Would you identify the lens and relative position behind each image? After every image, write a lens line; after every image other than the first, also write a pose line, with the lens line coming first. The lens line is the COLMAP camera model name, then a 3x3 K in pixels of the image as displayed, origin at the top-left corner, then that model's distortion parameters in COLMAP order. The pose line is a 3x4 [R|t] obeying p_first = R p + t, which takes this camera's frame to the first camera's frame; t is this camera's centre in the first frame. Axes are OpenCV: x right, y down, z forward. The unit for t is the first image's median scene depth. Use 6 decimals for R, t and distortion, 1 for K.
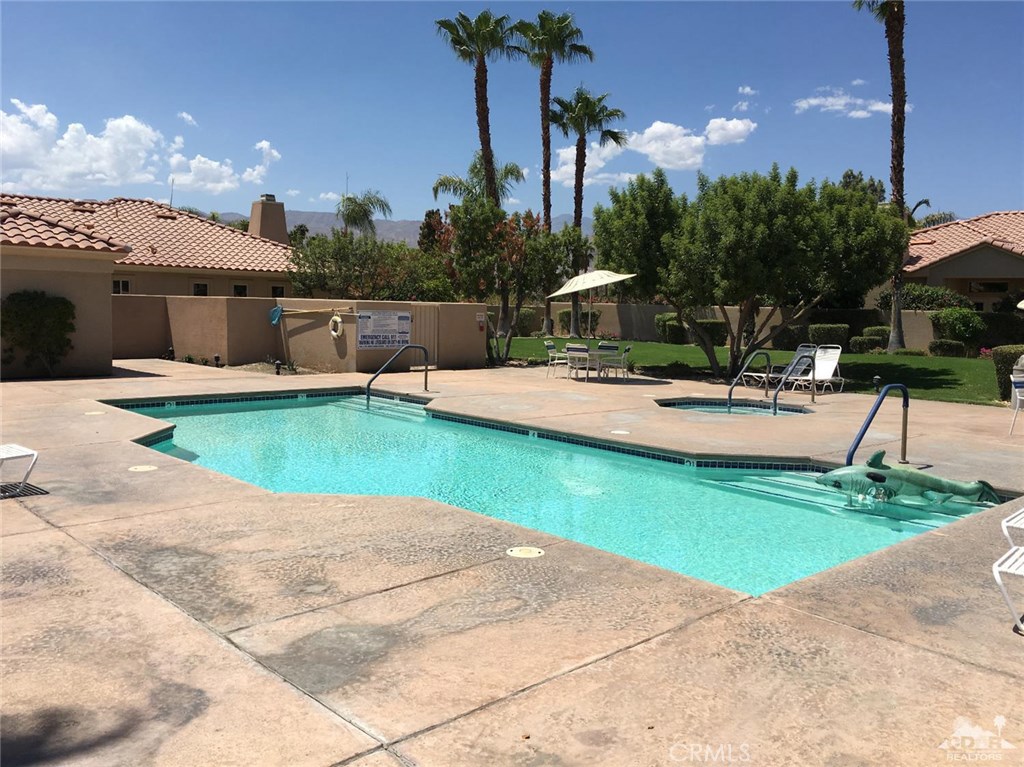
lens RADIAL K [[885.7, 0, 516.5], [0, 885.7, 376.5], [0, 0, 1]] dist [0.078869, -0.113517]
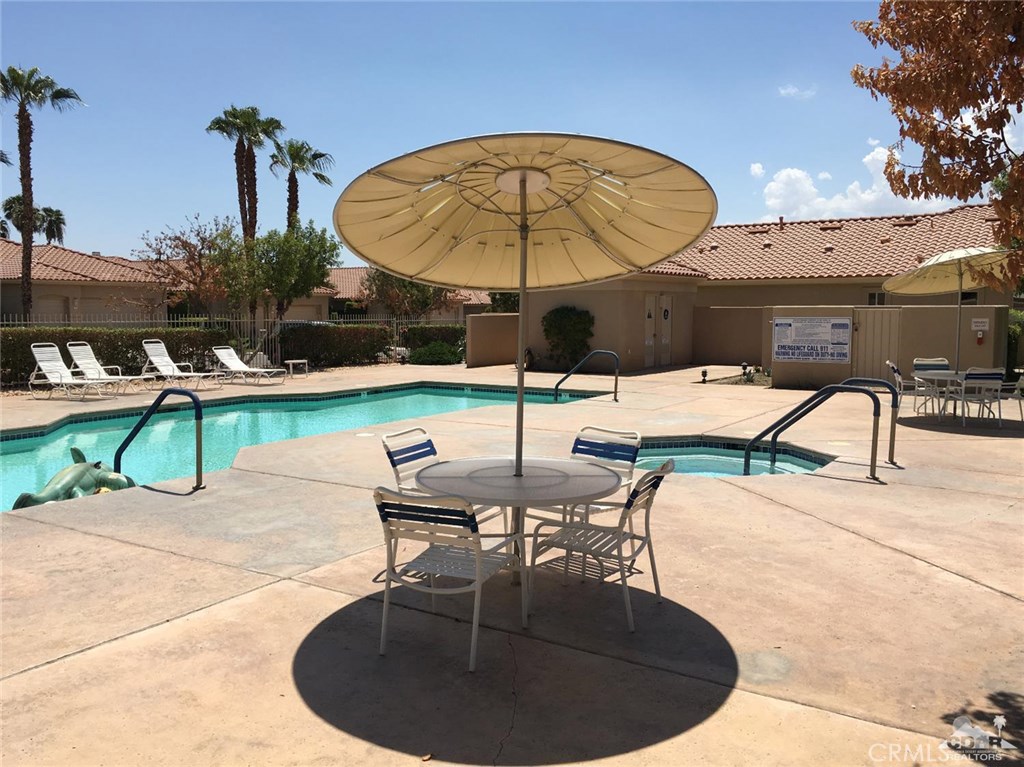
lens RADIAL K [[885.7, 0, 514.7], [0, 885.7, 381.1], [0, 0, 1]] dist [0.078869, -0.113517]
pose [[0.218273, 0.056547, -0.974248, 0.937727], [-0.068839, 0.996725, 0.042428, -0.043322], [0.973457, 0.057805, 0.221450, 0.779225]]
